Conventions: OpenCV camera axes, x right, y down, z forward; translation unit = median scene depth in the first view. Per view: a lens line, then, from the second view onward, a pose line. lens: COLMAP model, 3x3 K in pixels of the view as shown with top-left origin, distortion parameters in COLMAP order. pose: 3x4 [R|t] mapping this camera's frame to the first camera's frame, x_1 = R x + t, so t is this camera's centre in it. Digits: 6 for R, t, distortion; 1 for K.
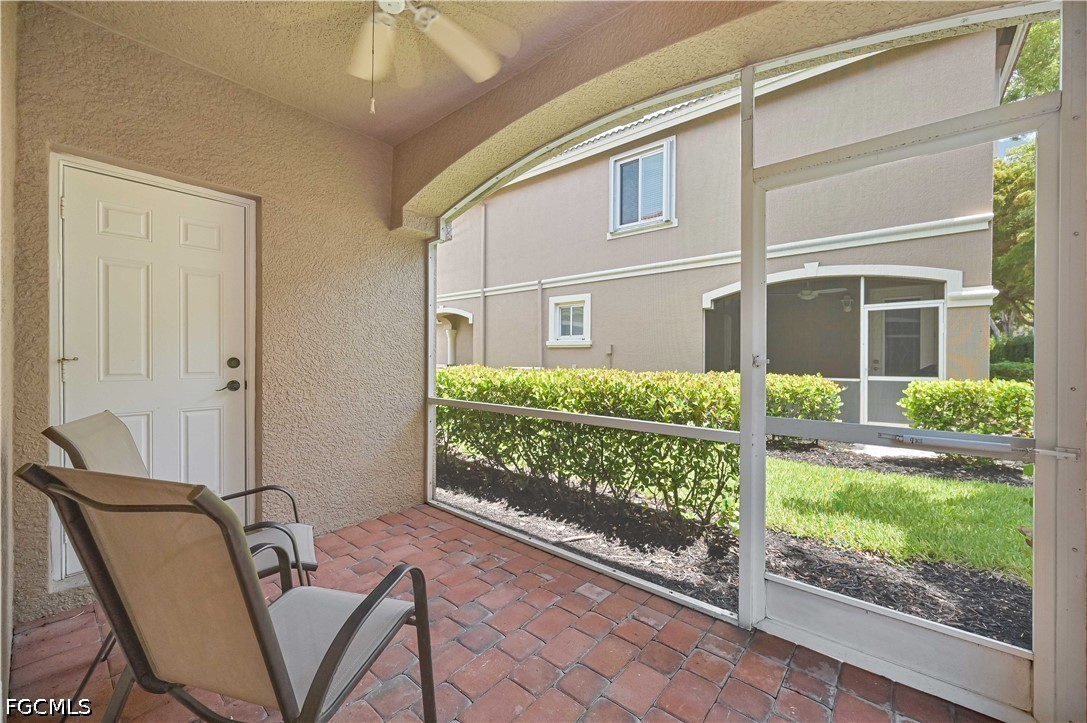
lens RADIAL K [[434.0, 0, 544.3], [0, 434.0, 356.3], [0, 0, 1]] dist [0.000459, -0.000068]
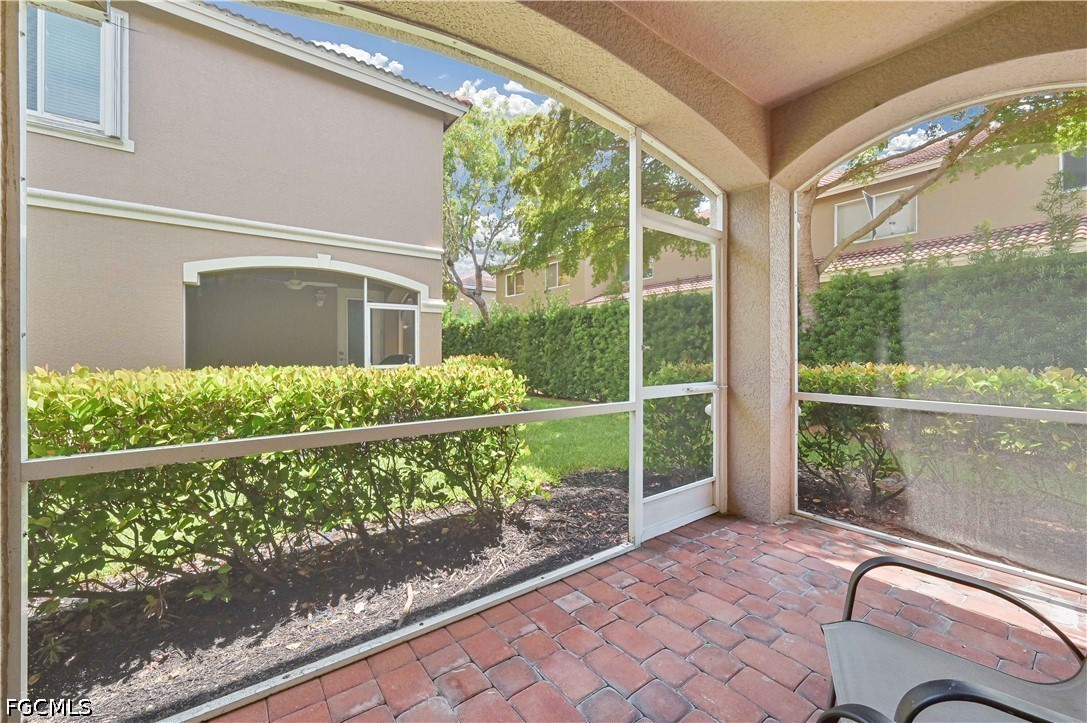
lens RADIAL K [[437.3, 0, 546.9], [0, 437.3, 351.6], [0, 0, 1]] dist [0.000645, 0.000077]
pose [[0.211445, -0.003463, 0.977384, -0.587755], [0.001057, 0.999994, 0.003315, 0.012545], [-0.977389, 0.000332, 0.211447, 0.638062]]
